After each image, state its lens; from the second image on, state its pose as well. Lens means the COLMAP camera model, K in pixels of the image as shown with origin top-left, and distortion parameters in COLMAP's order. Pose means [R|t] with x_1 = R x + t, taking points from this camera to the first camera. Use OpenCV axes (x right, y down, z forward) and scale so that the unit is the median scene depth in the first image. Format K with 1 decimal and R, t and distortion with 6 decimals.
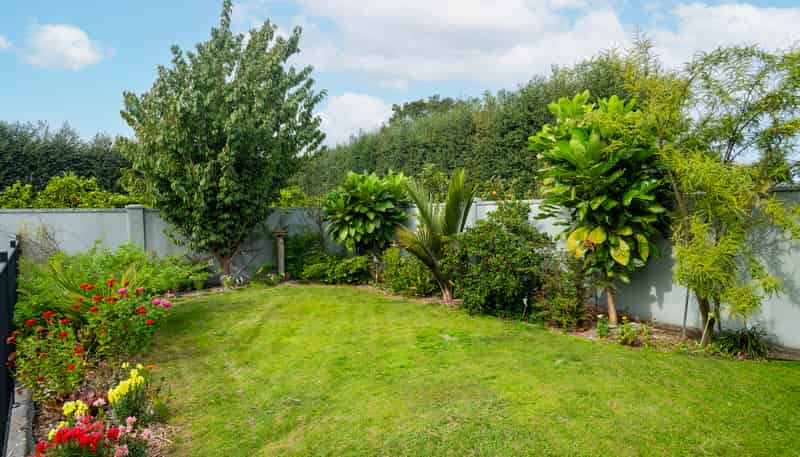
lens RADIAL K [[451.0, 0, 404.8], [0, 451.0, 229.6], [0, 0, 1]] dist [0.009778, 0.001285]
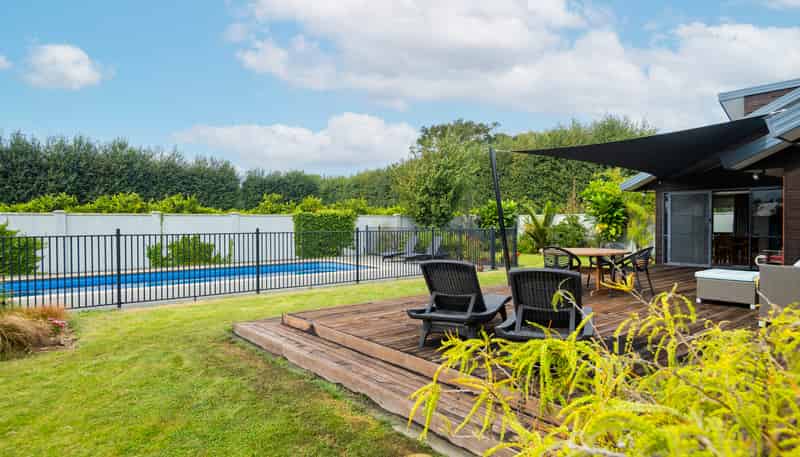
lens RADIAL K [[480.9, 0, 399.6], [0, 480.9, 228.6], [0, 0, 1]] dist [-0.001366, -0.000860]
pose [[0.999924, 0.012251, 0.001462, -0.806430], [-0.012202, 0.999479, -0.029883, 0.119432], [-0.001828, 0.029863, 0.999552, -1.869921]]
